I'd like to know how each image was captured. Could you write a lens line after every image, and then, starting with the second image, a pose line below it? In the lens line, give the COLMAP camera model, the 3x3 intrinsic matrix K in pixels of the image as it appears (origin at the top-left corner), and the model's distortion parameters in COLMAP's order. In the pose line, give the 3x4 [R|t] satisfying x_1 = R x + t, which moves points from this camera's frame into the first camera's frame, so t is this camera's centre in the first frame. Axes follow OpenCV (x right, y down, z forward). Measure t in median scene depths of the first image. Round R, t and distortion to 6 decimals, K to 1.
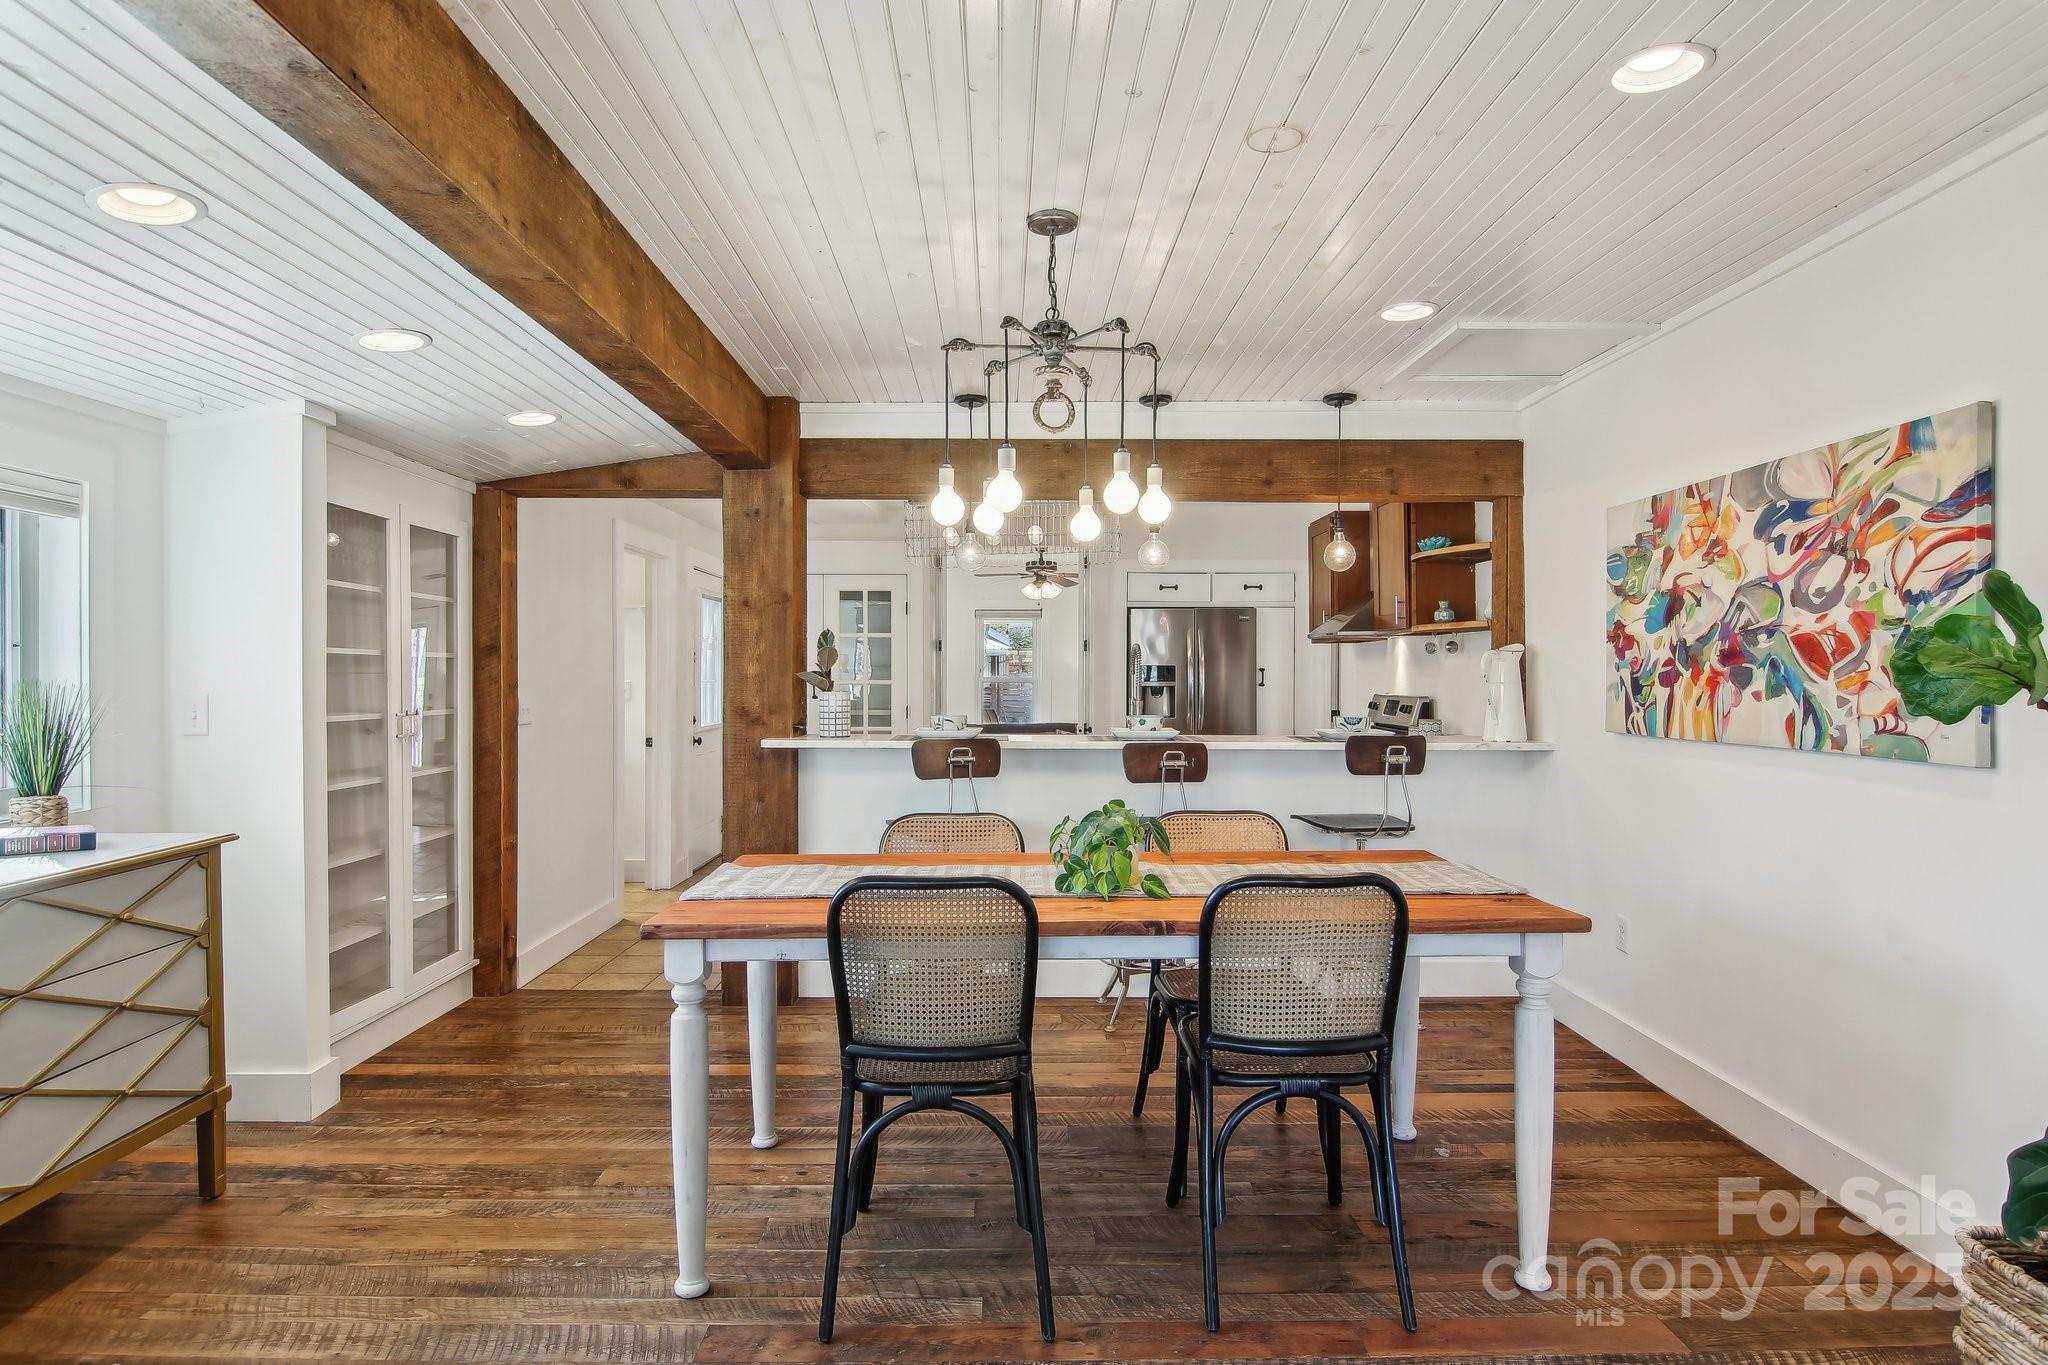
lens RADIAL K [[1142.6, 0, 1029.2], [0, 1142.6, 695.2], [0, 0, 1]] dist [0.005925, -0.019376]
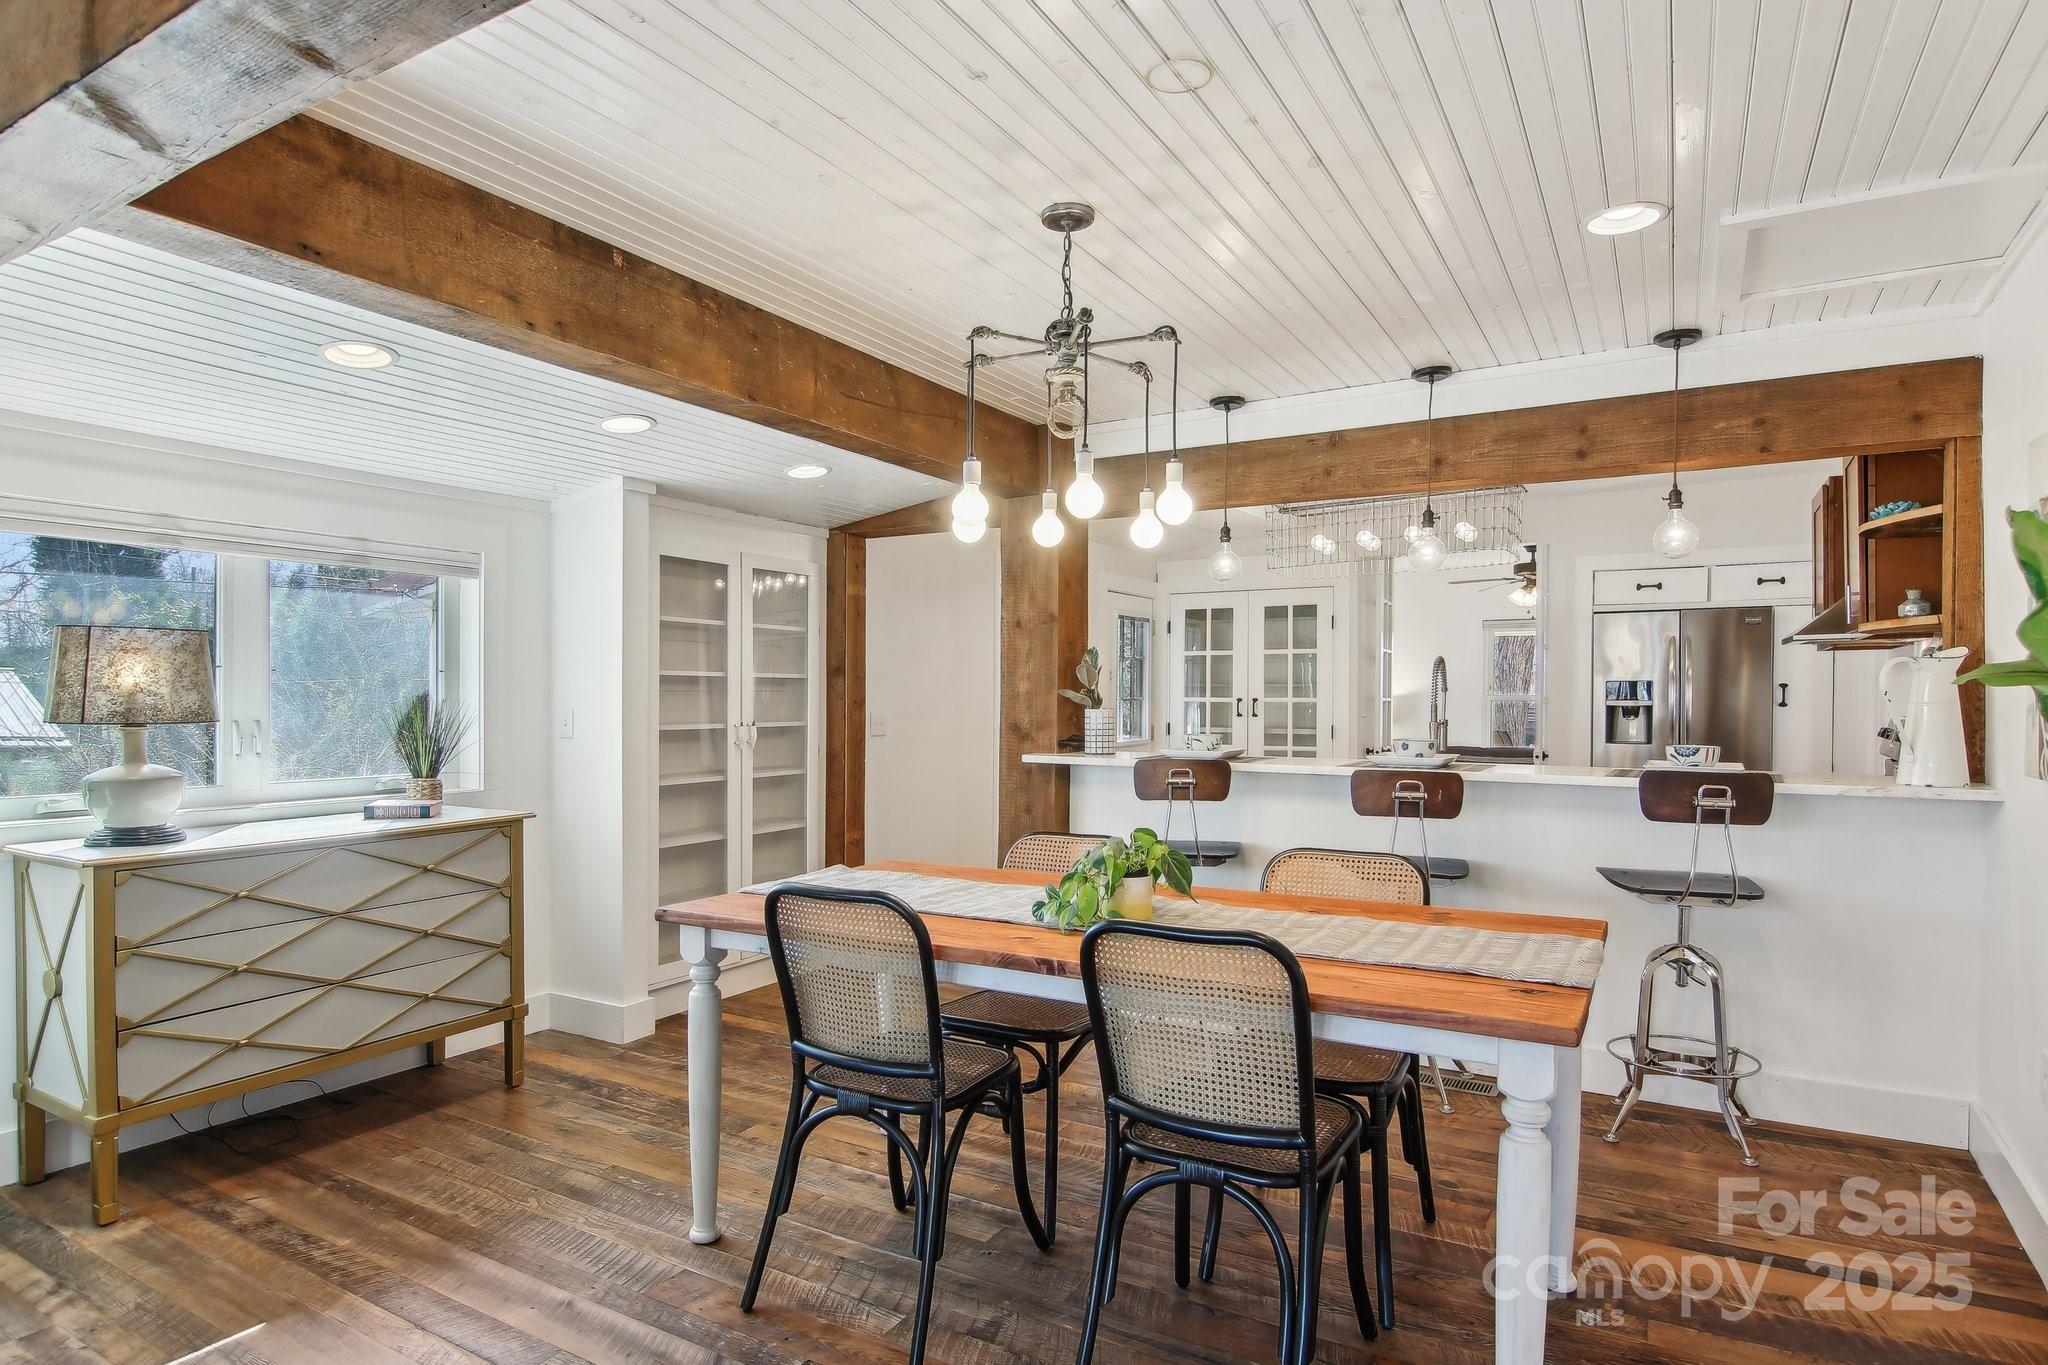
lens RADIAL K [[1143.0, 0, 1016.3], [0, 1143.0, 706.7], [0, 0, 1]] dist [-0.000756, -0.001618]
pose [[0.853611, 0.005808, -0.520878, 0.336375], [-0.008630, 0.999958, -0.002993, -0.001741], [0.520839, 0.007050, 0.853626, 0.117064]]
